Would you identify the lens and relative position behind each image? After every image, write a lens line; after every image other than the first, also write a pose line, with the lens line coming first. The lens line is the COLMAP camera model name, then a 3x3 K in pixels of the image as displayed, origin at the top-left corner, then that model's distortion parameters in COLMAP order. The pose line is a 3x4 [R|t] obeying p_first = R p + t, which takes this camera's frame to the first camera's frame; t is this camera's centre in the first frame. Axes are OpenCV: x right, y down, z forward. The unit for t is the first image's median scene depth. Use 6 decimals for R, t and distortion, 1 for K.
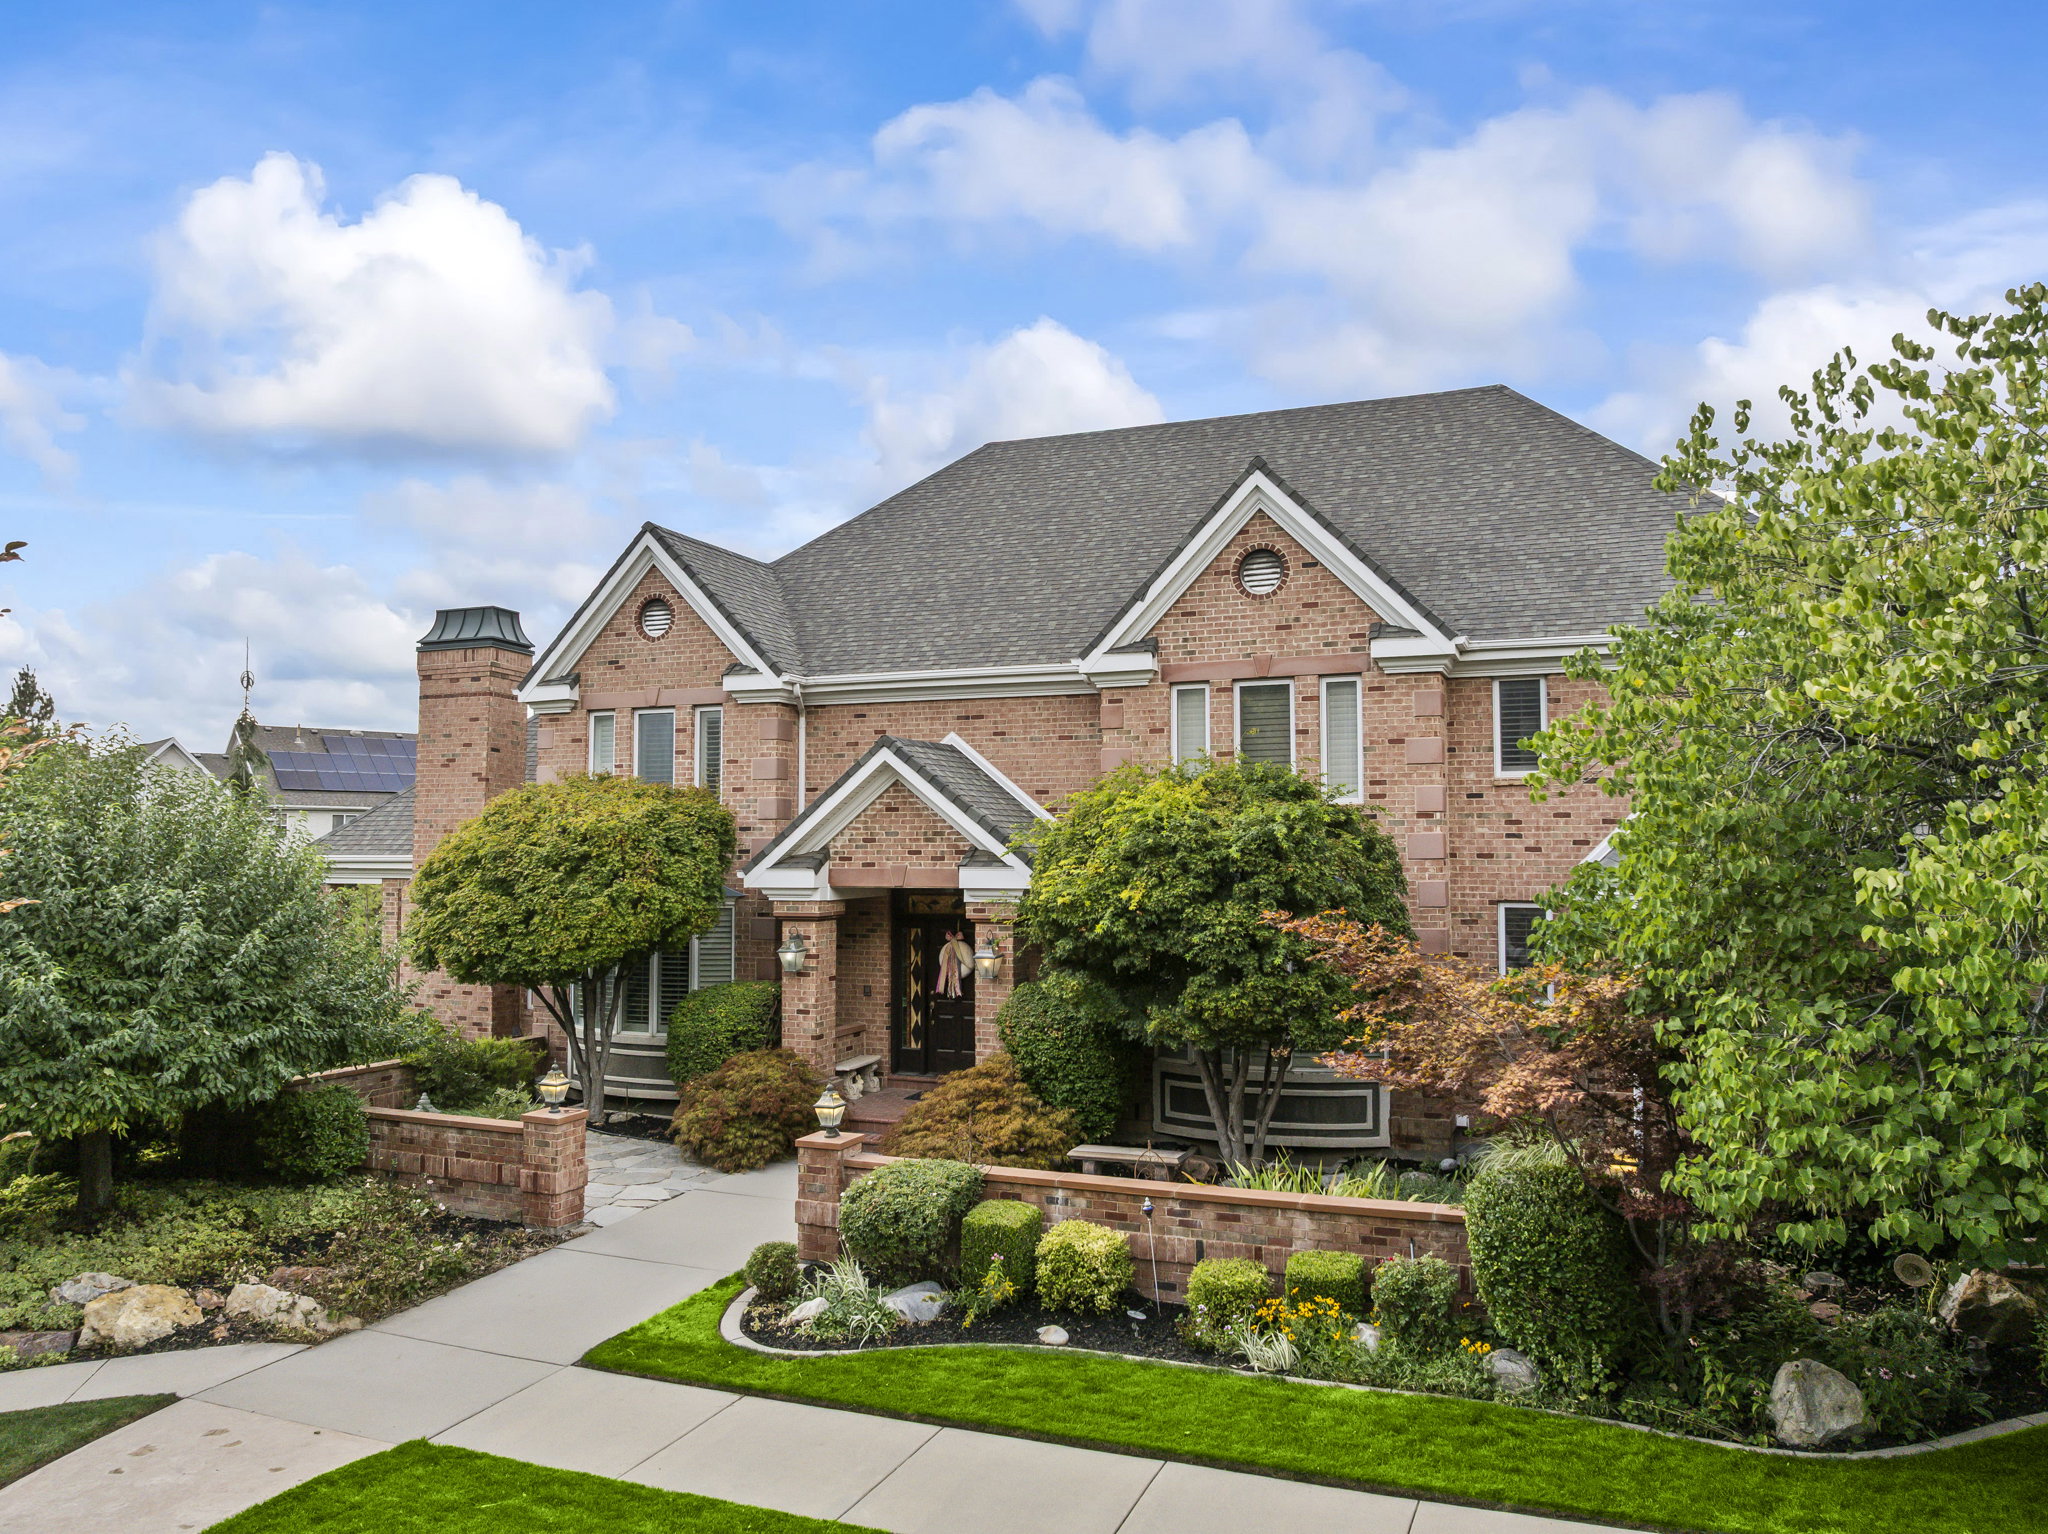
lens RADIAL K [[1439.6, 0, 1032.5], [0, 1439.6, 748.3], [0, 0, 1]] dist [-0.043759, 0.013505]
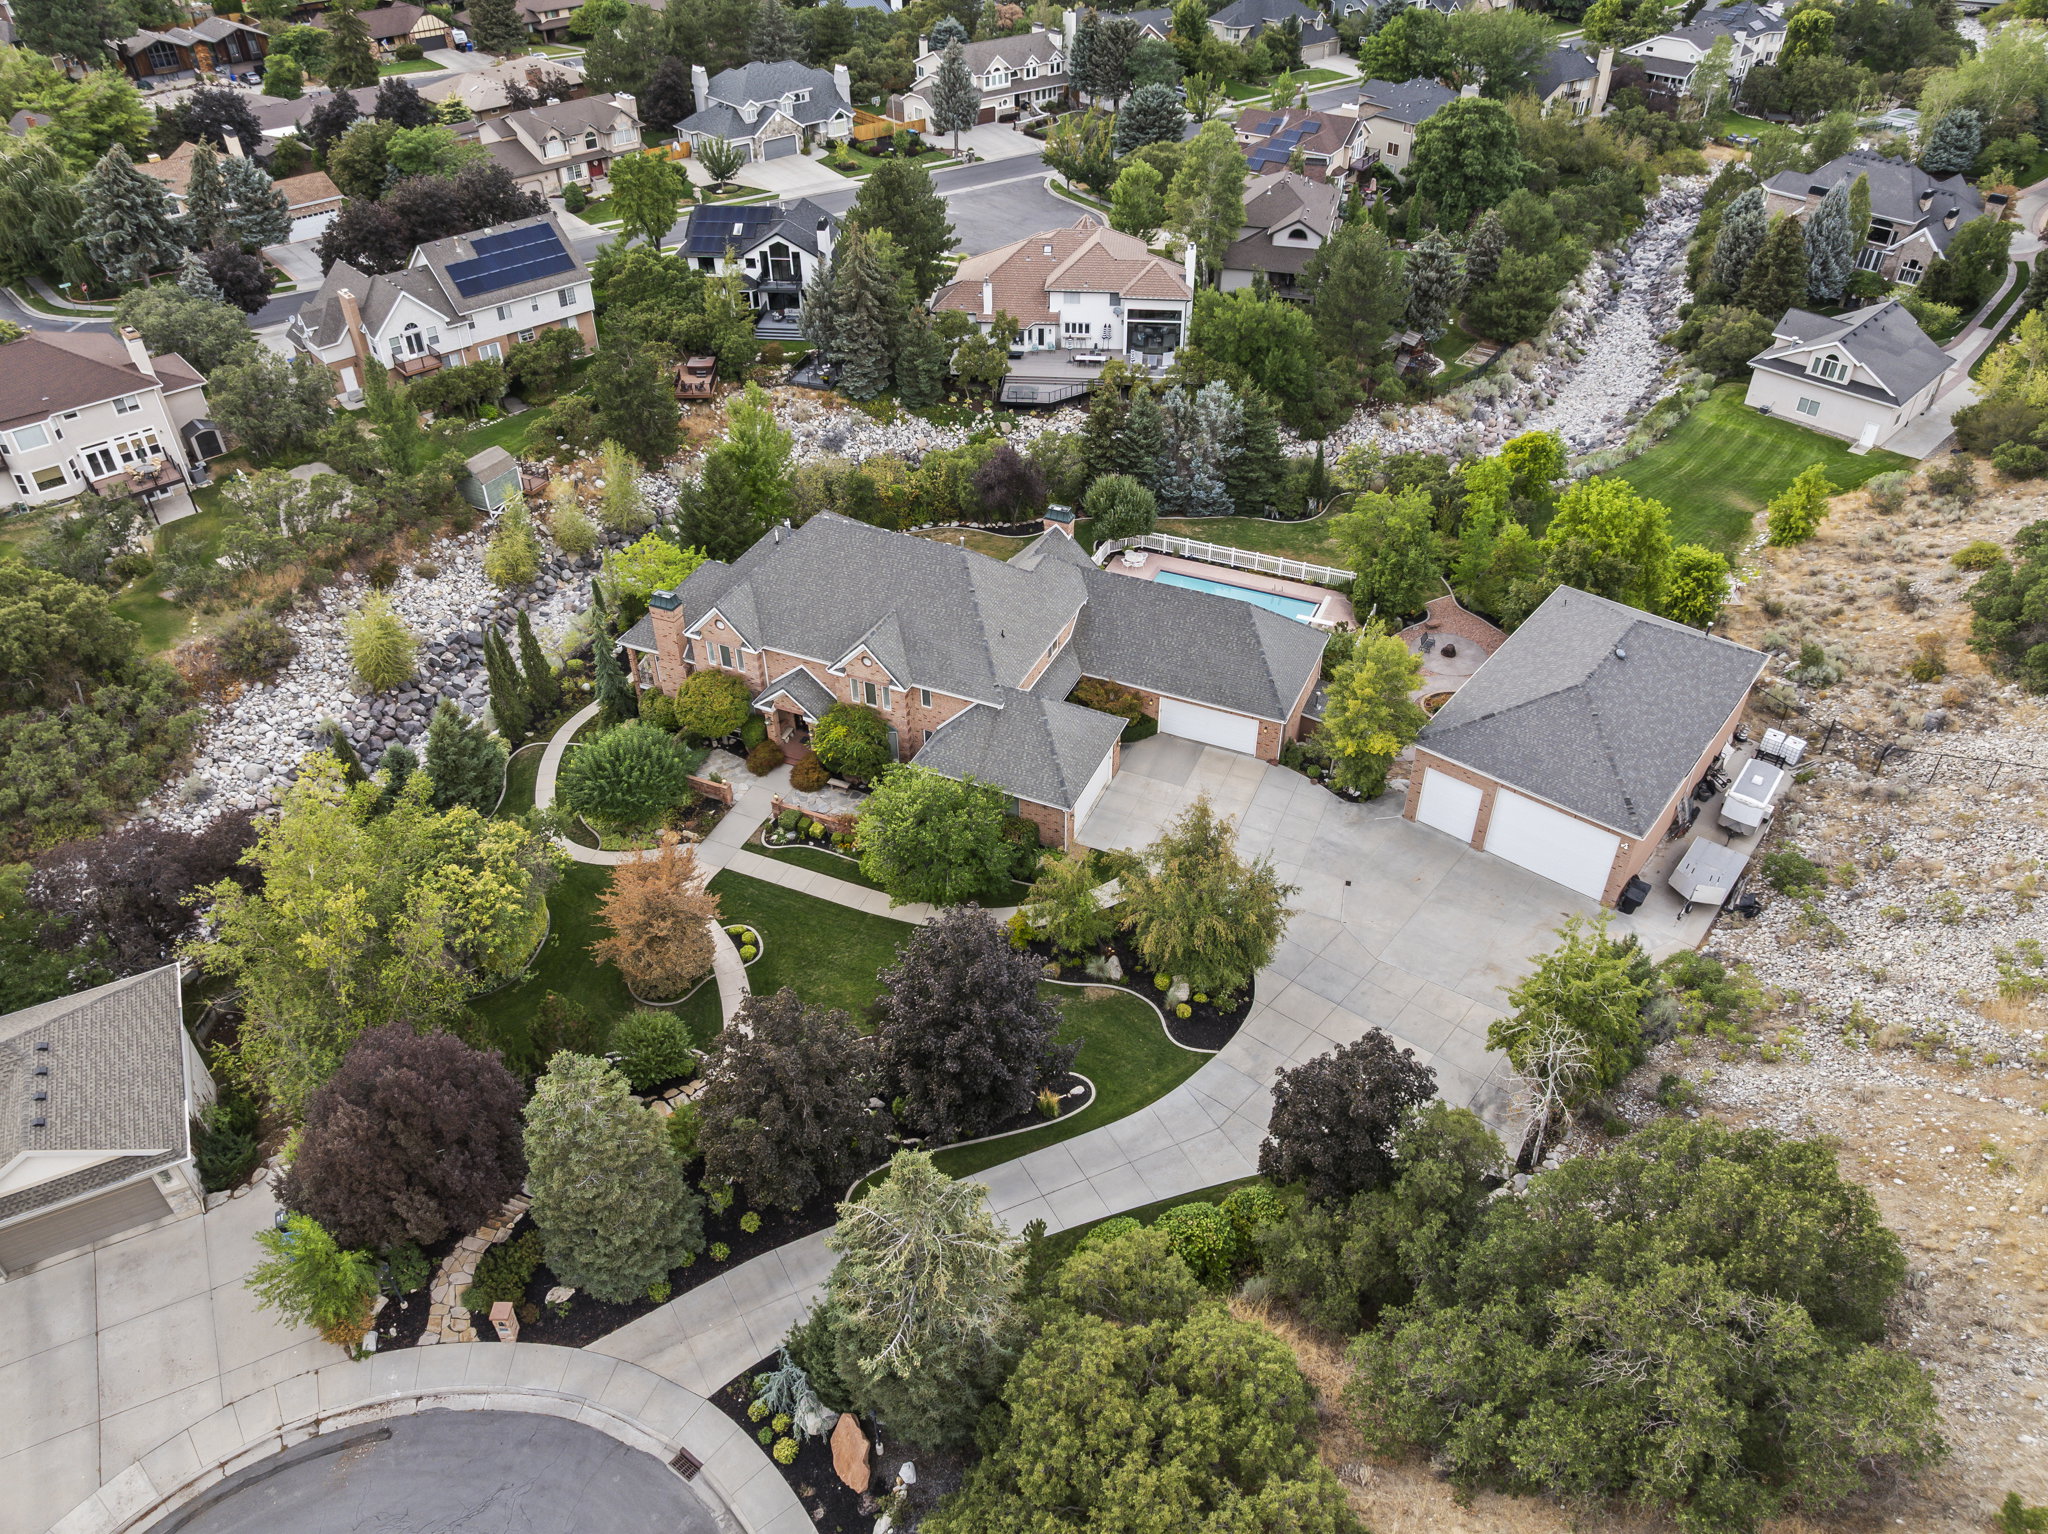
lens RADIAL K [[1439.6, 0, 1032.2], [0, 1439.6, 750.7], [0, 0, 1]] dist [-0.043759, 0.013505]
pose [[0.999488, 0.015230, -0.028154, 0.864355], [0.007350, 0.746854, 0.664947, -3.072670], [0.031154, -0.664813, 0.746360, -2.590974]]
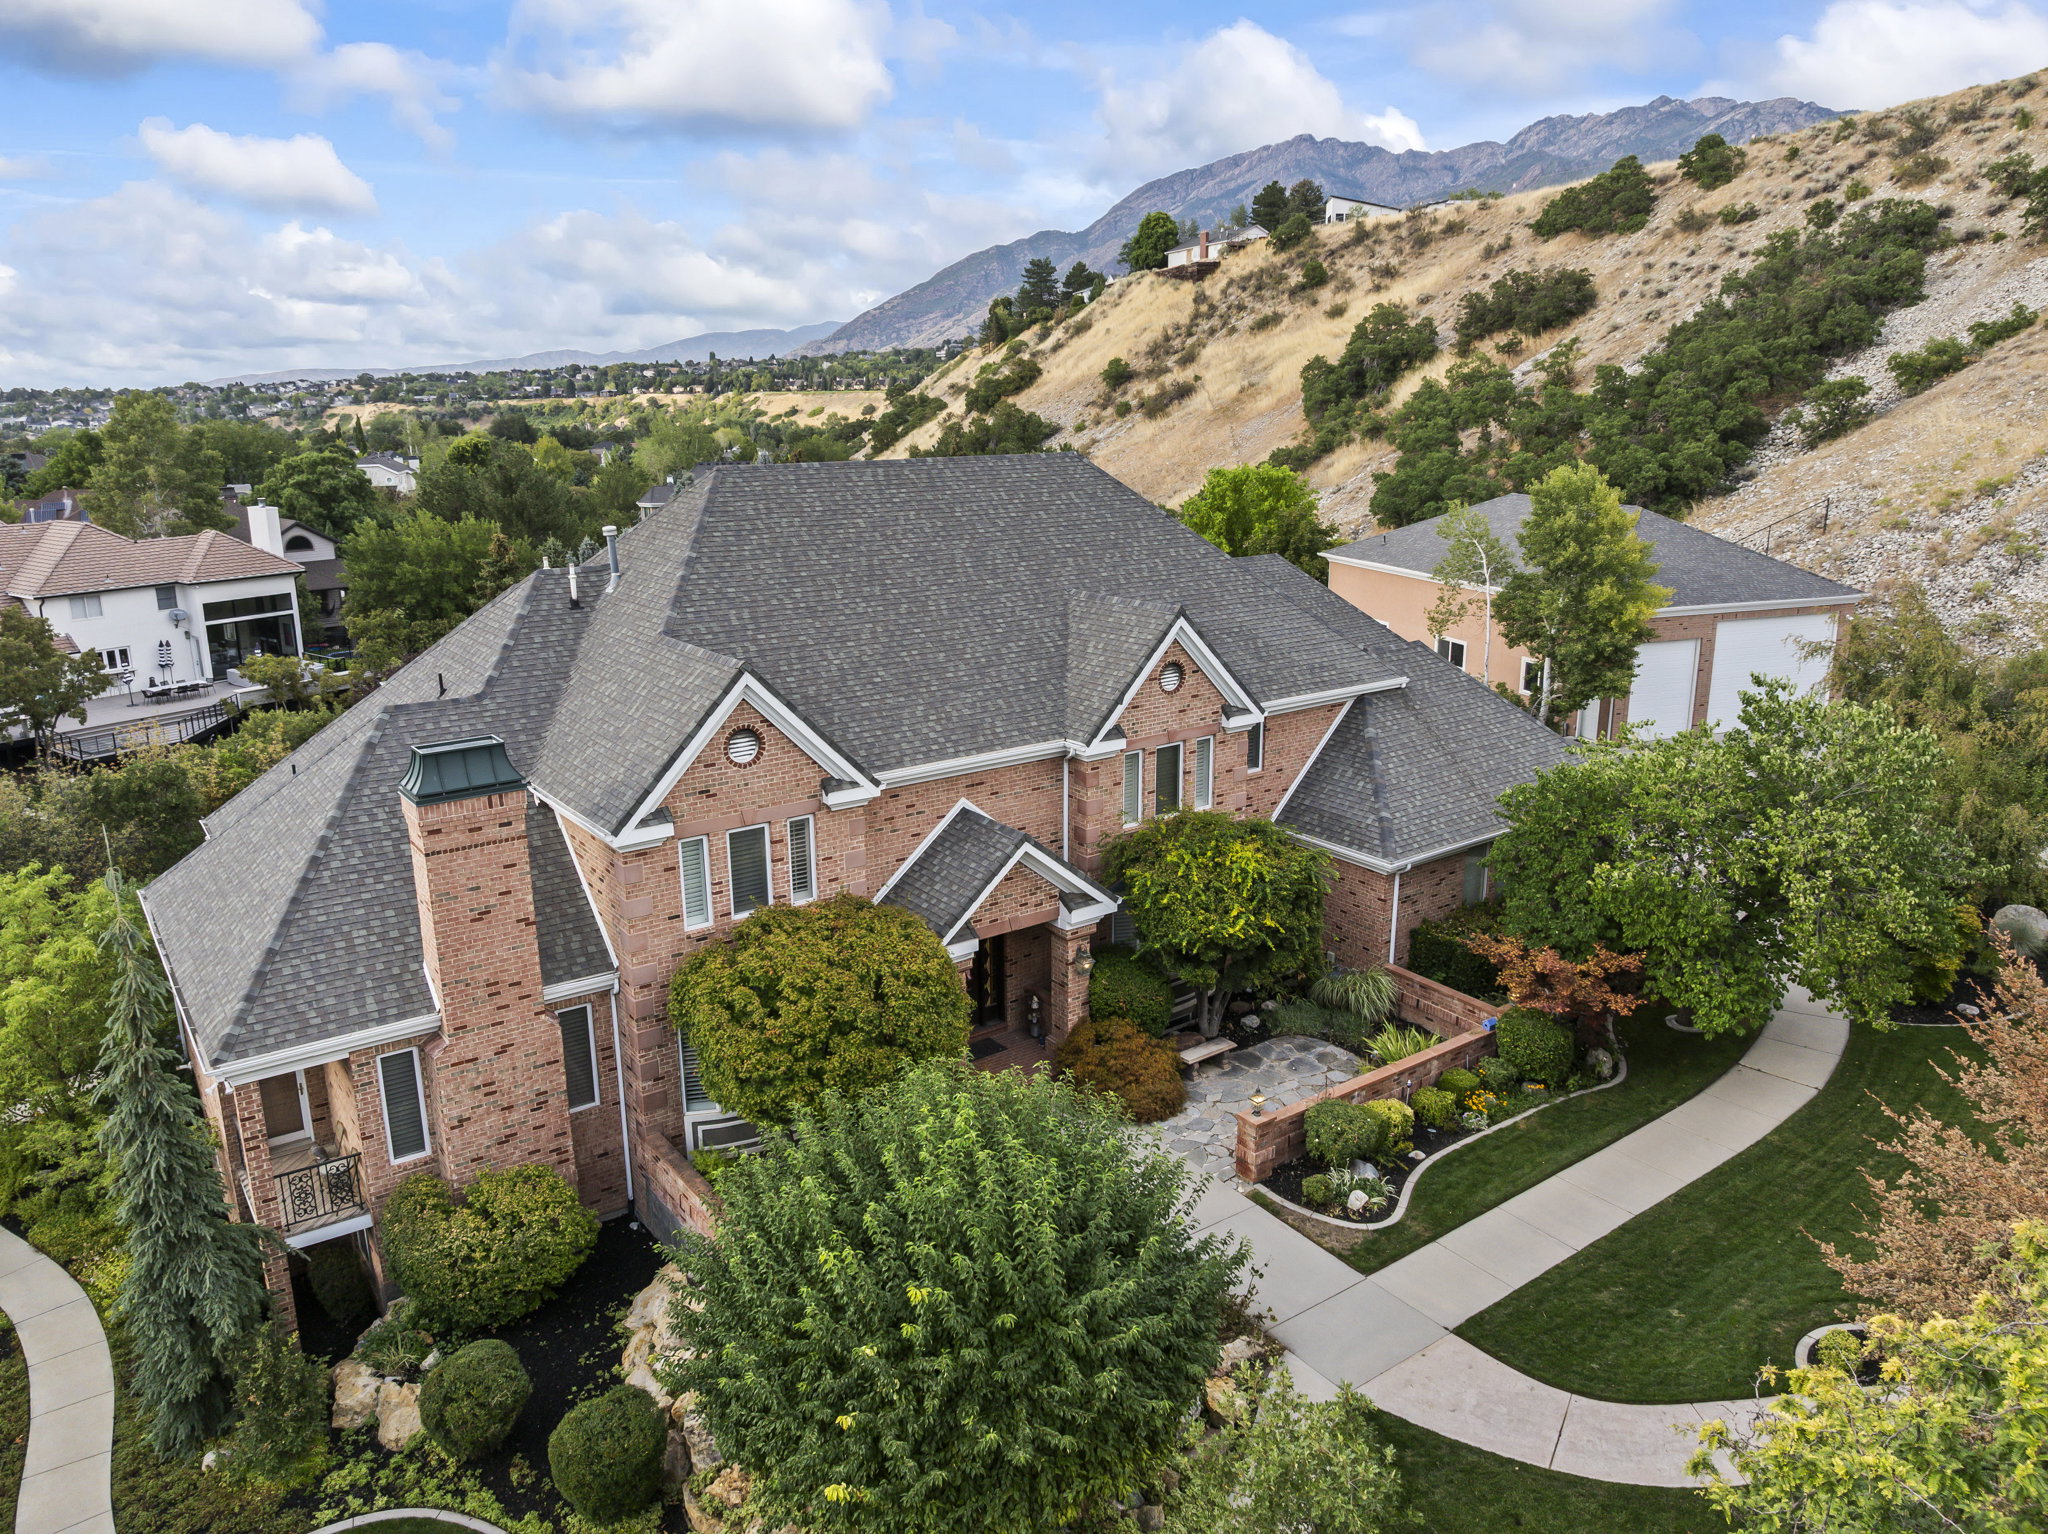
lens RADIAL K [[1439.6, 0, 1028.0], [0, 1439.6, 753.7], [0, 0, 1]] dist [-0.043759, 0.013505]
pose [[0.531879, -0.212268, 0.819785, -1.396444], [-0.055318, 0.957297, 0.283765, -0.544522], [-0.845012, -0.196278, 0.497424, 0.378962]]
